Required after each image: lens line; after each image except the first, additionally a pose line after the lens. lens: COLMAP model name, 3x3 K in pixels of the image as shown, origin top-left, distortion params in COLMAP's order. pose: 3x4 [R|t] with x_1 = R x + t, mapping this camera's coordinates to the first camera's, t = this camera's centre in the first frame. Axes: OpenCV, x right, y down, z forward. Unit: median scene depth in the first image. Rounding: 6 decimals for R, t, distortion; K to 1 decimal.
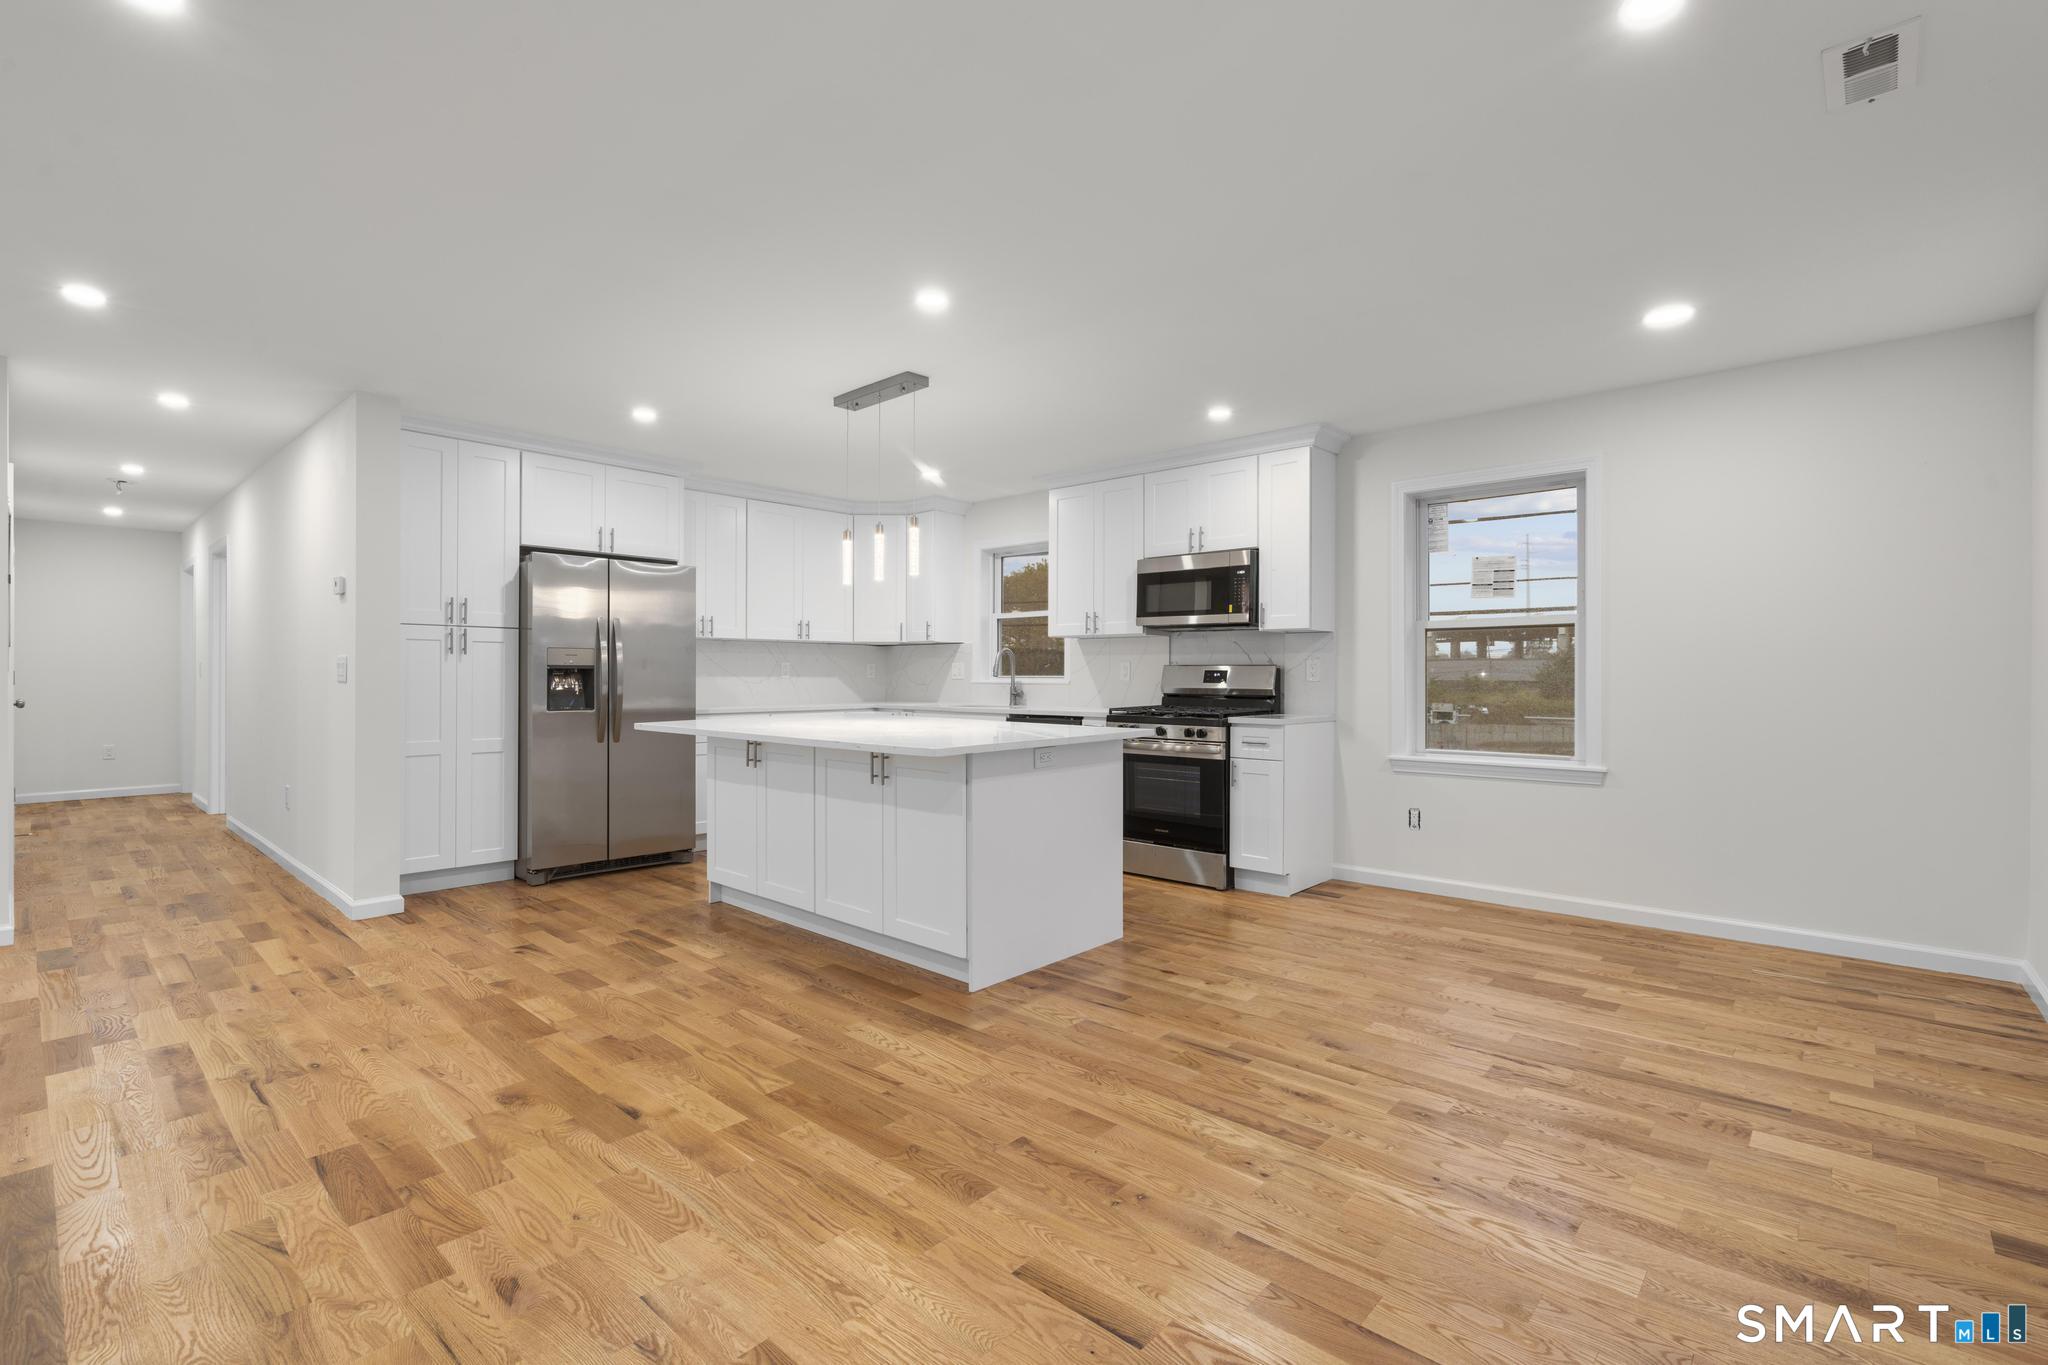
lens RADIAL K [[920.8, 0, 1020.8], [0, 920.8, 674.8], [0, 0, 1]] dist [-0.004510, 0.001652]
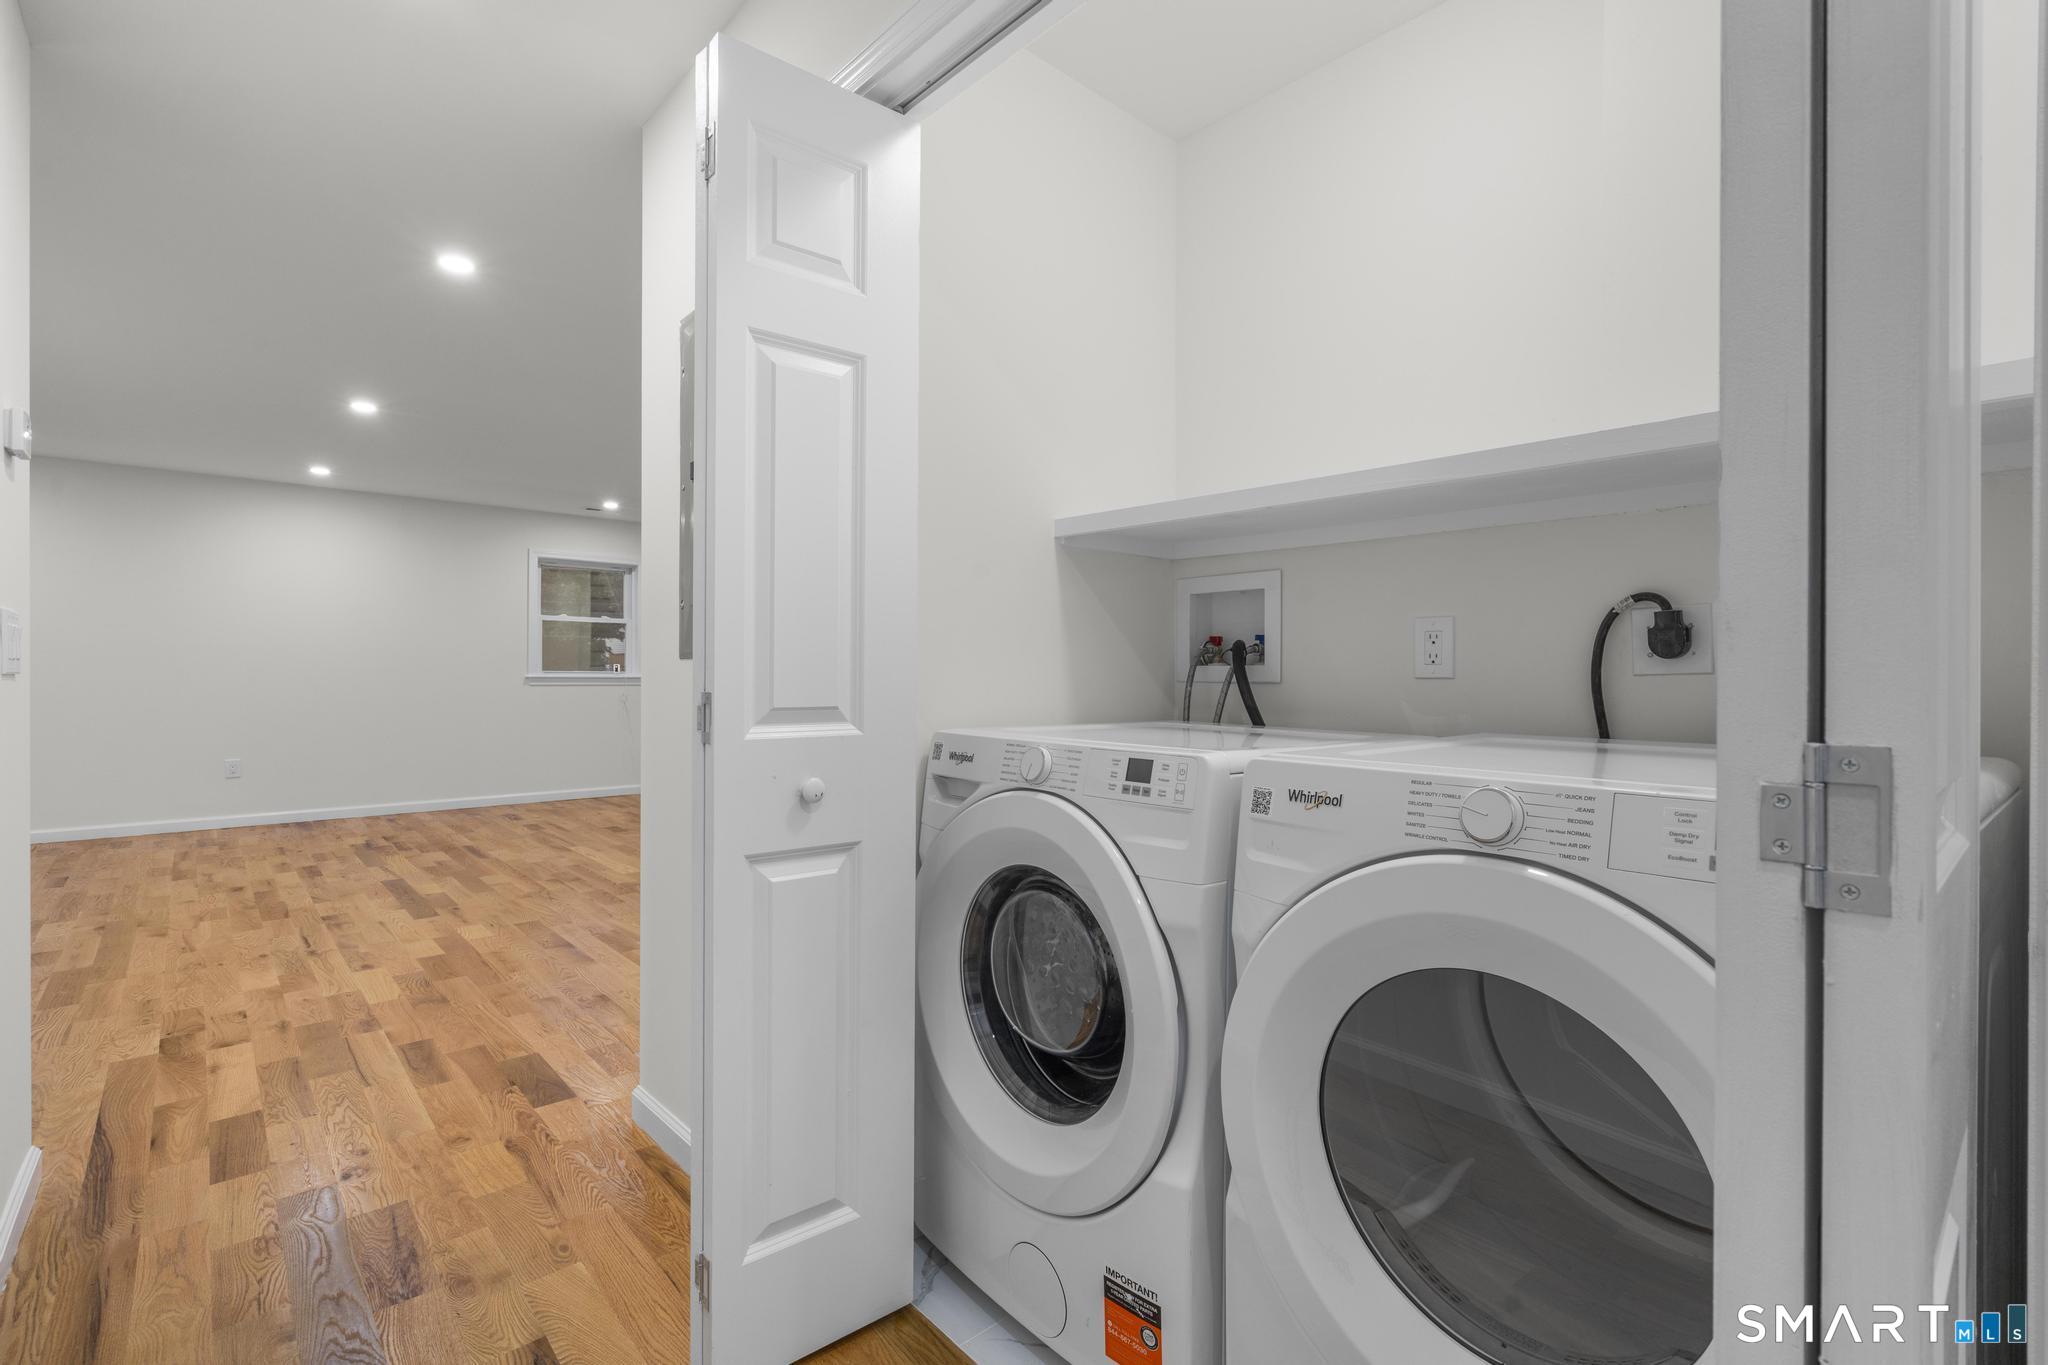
lens RADIAL K [[920.8, 0, 1020.8], [0, 920.8, 674.8], [0, 0, 1]] dist [-0.004510, 0.001652]
pose [[-0.995431, -0.003735, 0.095414, -1.231151], [-0.003520, 0.999991, 0.002423, 0.007831], [-0.095422, 0.002077, -0.995435, 1.374506]]
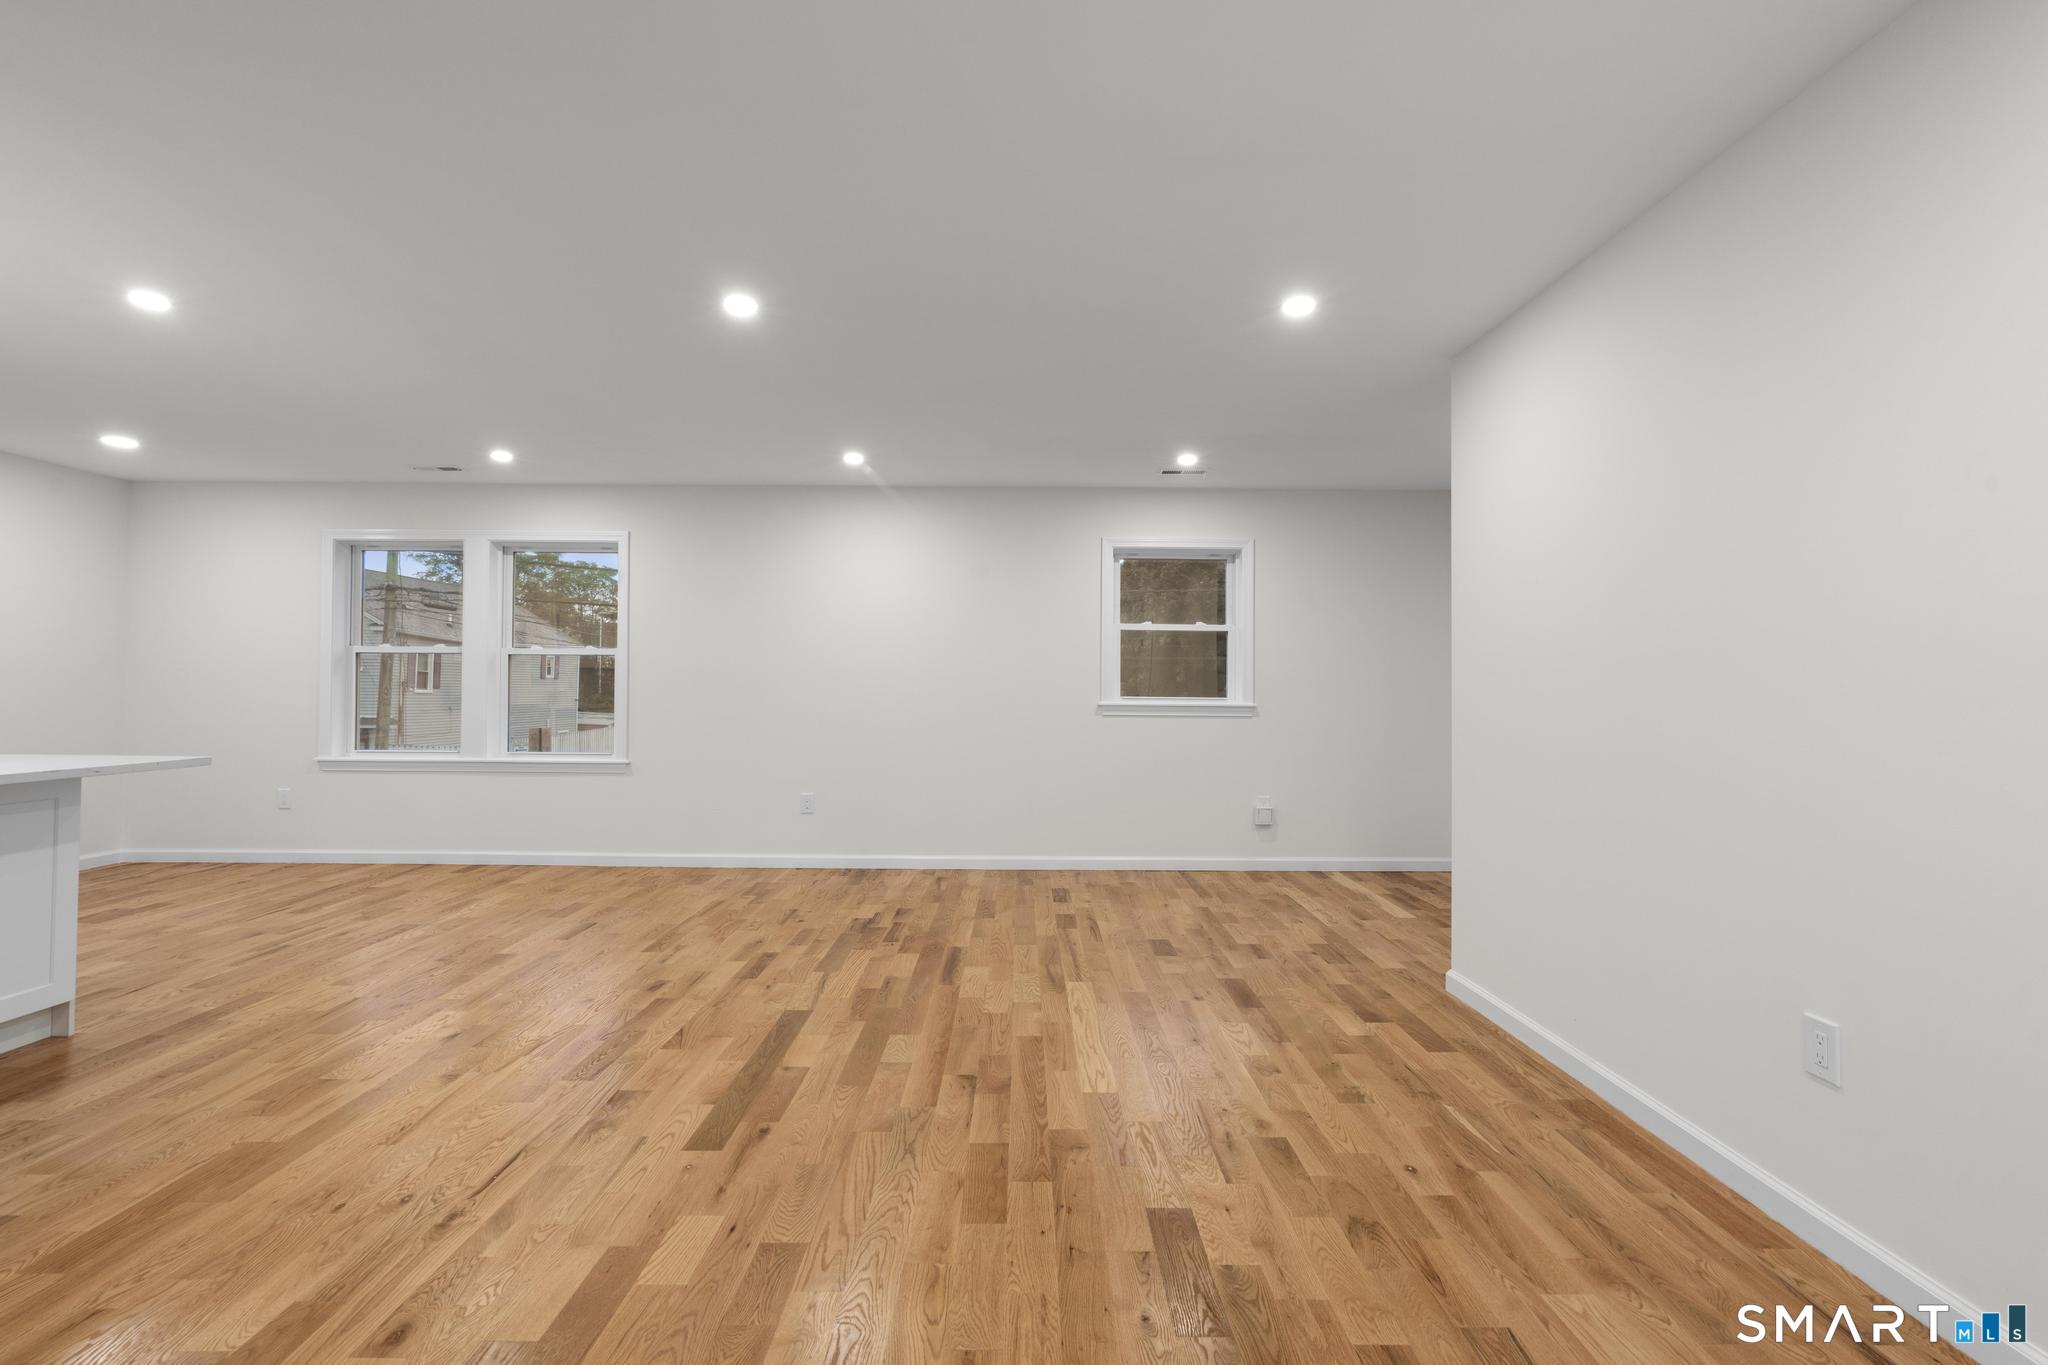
lens RADIAL K [[920.8, 0, 1020.8], [0, 920.8, 674.8], [0, 0, 1]] dist [-0.004510, 0.001652]
pose [[-0.673499, 0.007156, 0.739153, -1.045617], [-0.006059, 0.999866, -0.015201, -0.002583], [-0.739163, -0.014717, -0.673366, 0.710935]]
